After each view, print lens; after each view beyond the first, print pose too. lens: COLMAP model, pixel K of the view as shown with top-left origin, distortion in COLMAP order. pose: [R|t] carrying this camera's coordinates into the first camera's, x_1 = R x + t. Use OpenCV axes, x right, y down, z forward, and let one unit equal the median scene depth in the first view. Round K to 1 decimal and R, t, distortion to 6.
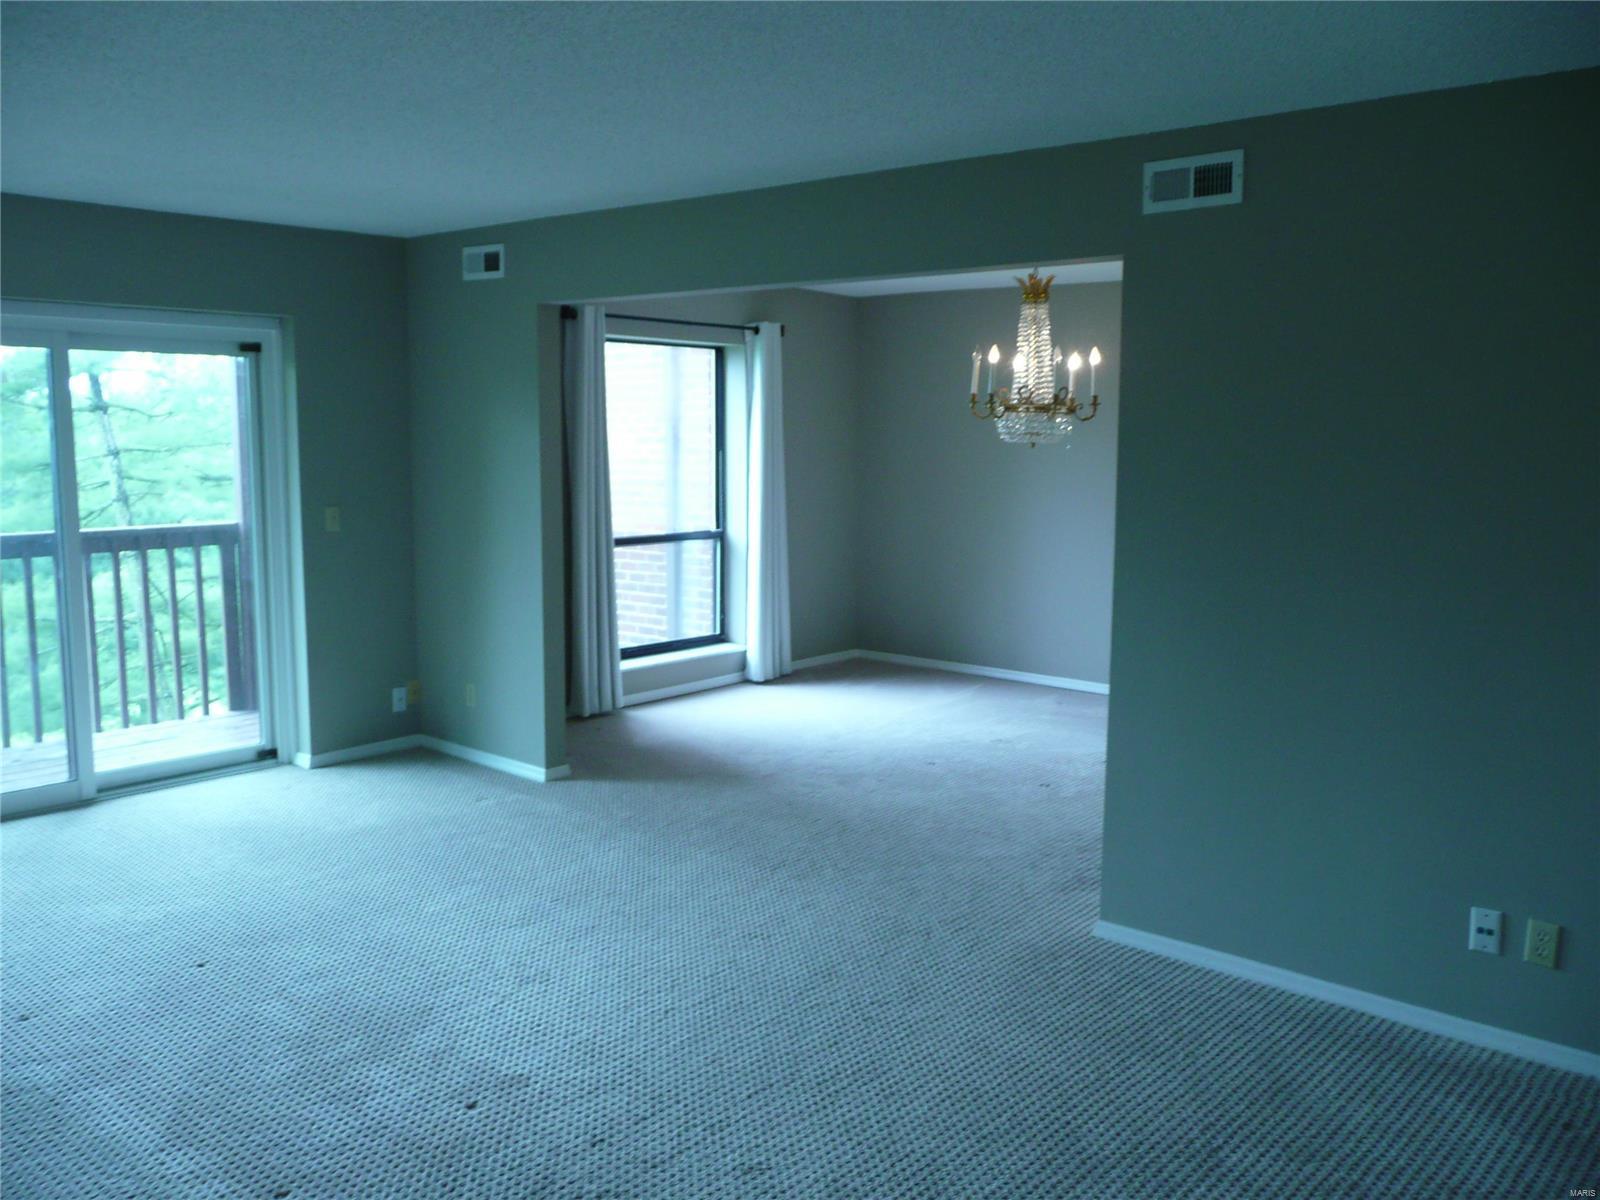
lens RADIAL K [[1354.6, 0, 800.0], [0, 1354.6, 600.0], [0, 0, 1]] dist [-0.015896, 0.018126]
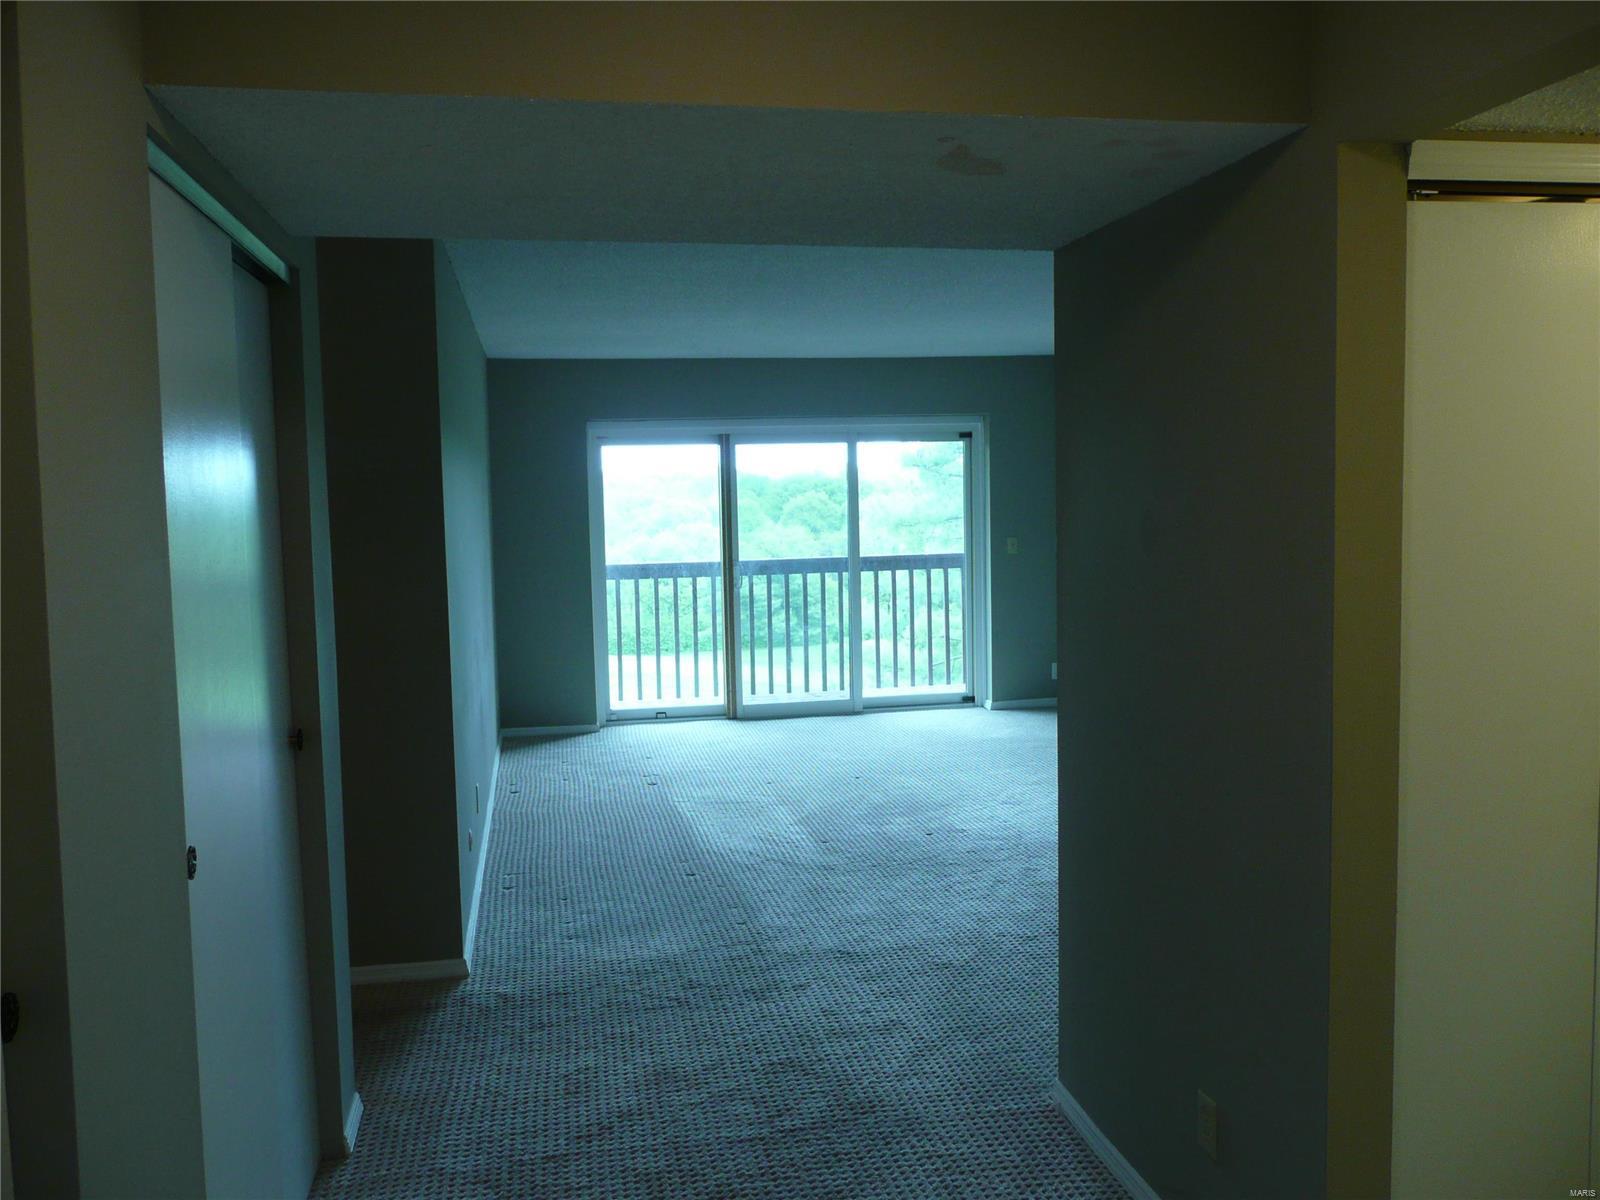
lens RADIAL K [[1339.9, 0, 848.5], [0, 1339.9, 670.0], [0, 0, 1]] dist [0.249351, 0.003049]
pose [[0.804760, 0.050246, -0.591470, 0.401563], [-0.042040, 0.998733, 0.027644, 0.043671], [0.592110, 0.002619, 0.805853, -0.320041]]
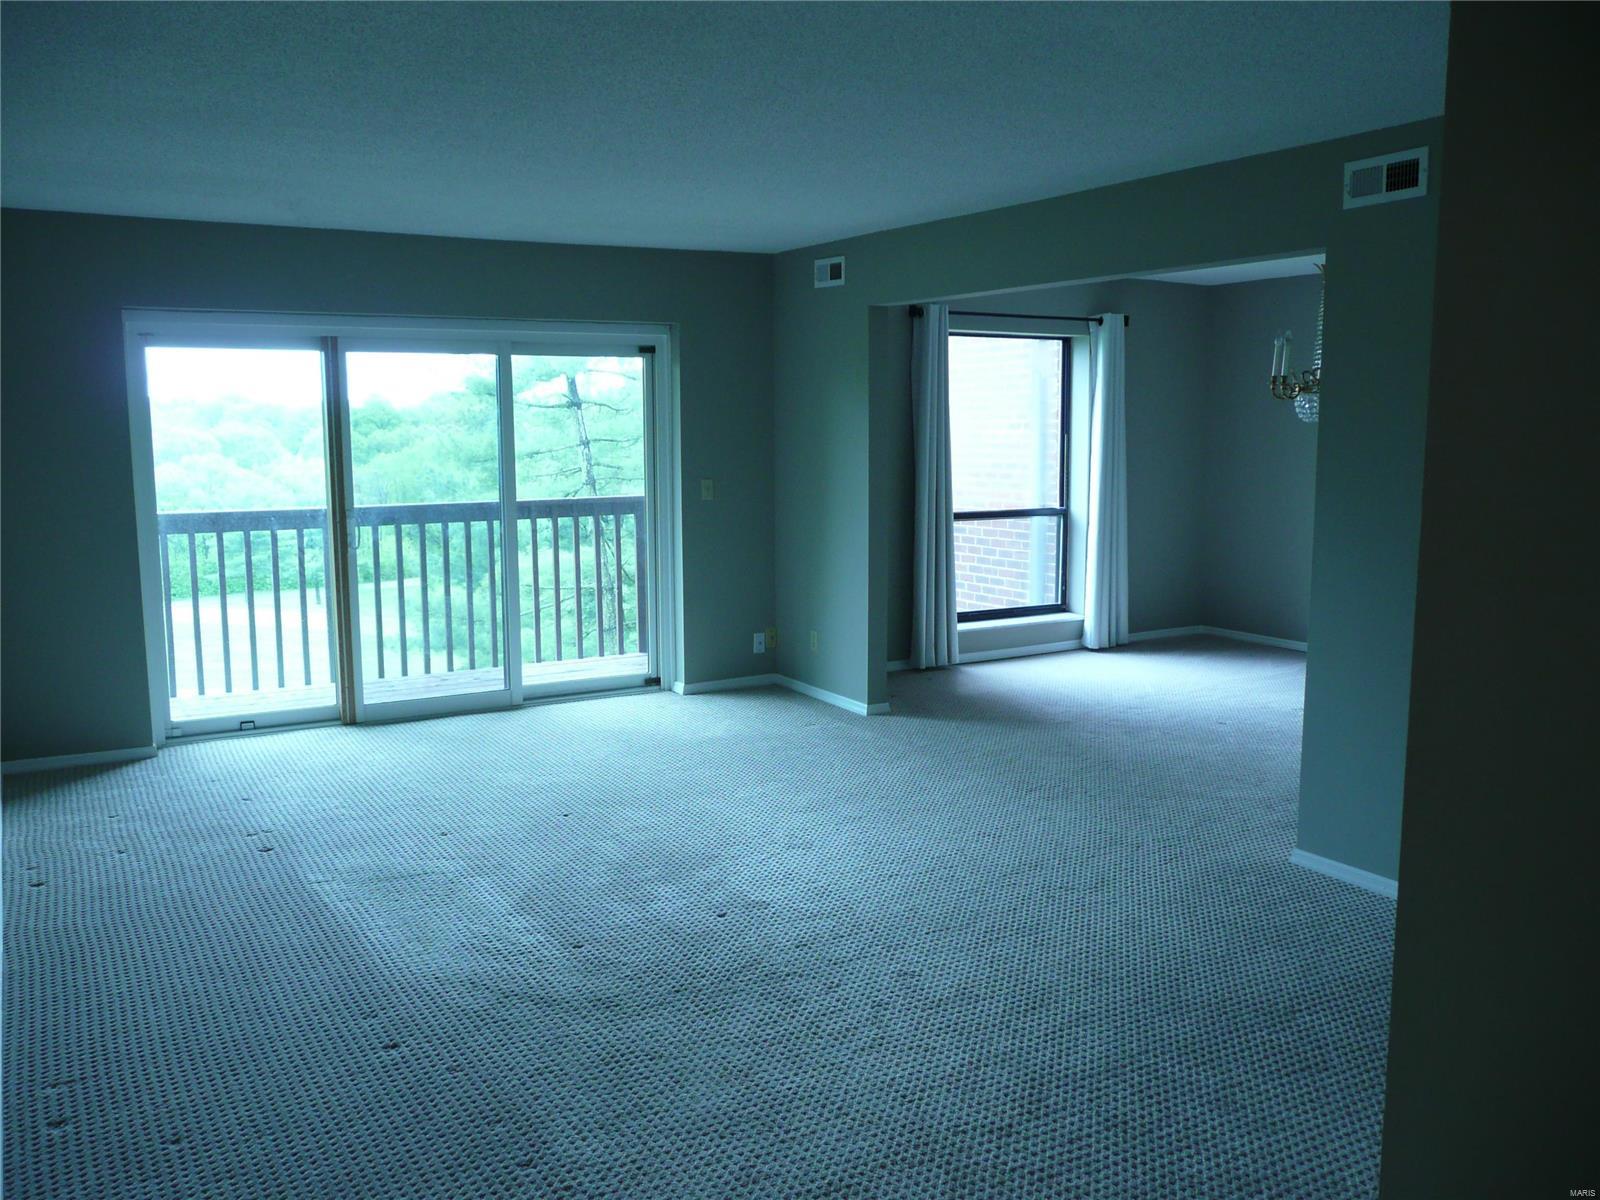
lens RADIAL K [[1354.6, 0, 800.0], [0, 1354.6, 600.0], [0, 0, 1]] dist [-0.015896, 0.018126]
pose [[0.946535, 0.032650, -0.320943, 0.123827], [-0.030863, 0.999467, 0.010654, 0.023007], [0.321120, -0.000179, 0.947038, -0.120130]]
